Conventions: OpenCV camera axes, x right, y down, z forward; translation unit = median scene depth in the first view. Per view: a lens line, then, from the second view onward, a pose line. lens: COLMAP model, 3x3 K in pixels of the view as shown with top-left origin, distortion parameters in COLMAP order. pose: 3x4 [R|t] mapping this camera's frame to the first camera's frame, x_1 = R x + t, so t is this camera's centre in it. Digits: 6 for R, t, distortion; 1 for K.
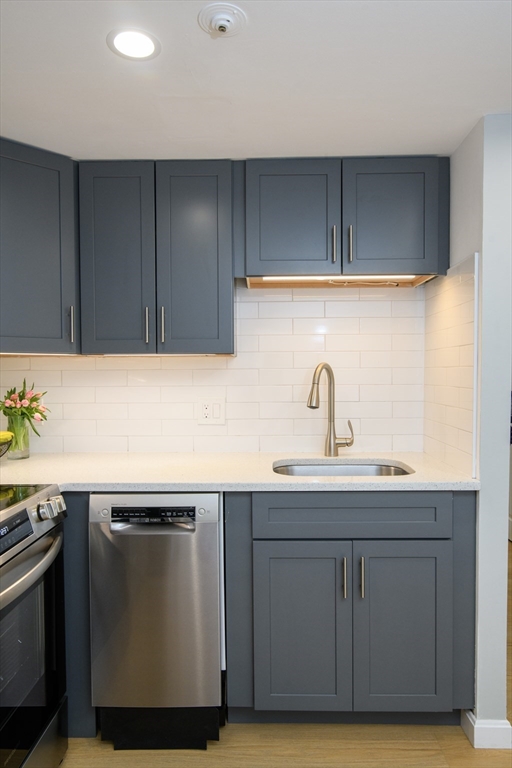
lens RADIAL K [[551.3, 0, 256.0], [0, 551.3, 384.0], [0, 0, 1]] dist [0.000955, -0.001758]
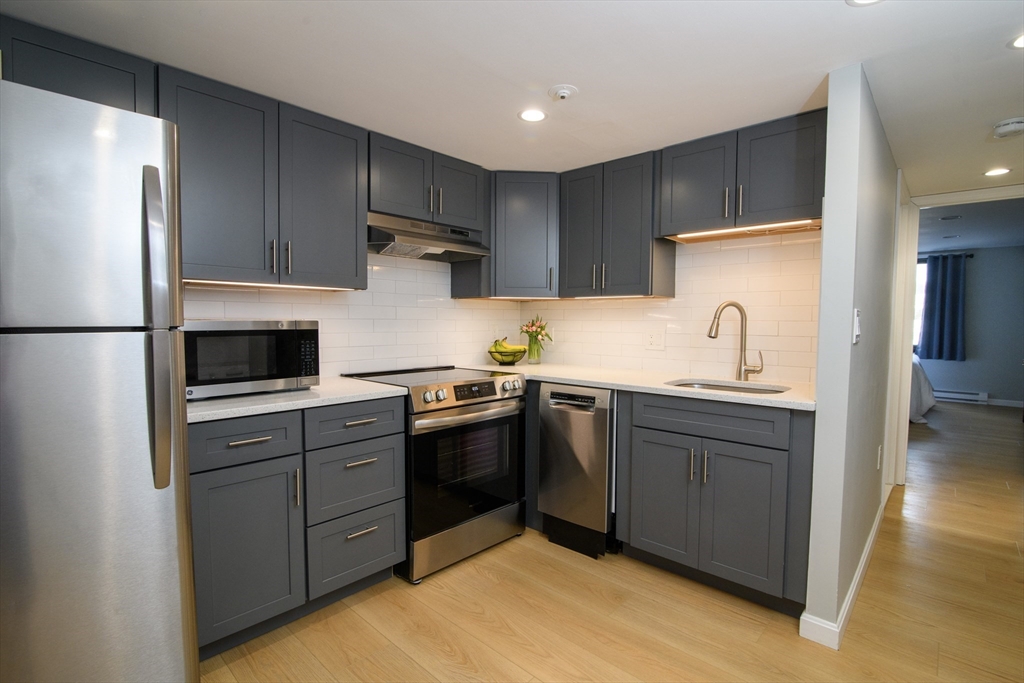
lens RADIAL K [[489.2, 0, 512.0], [0, 489.2, 341.5], [0, 0, 1]] dist [-0.001499, -0.000125]
pose [[0.753638, 0.039406, -0.656107, 0.501580], [-0.029109, 0.999223, 0.026578, 0.037554], [0.656645, -0.000932, 0.754200, -0.128852]]
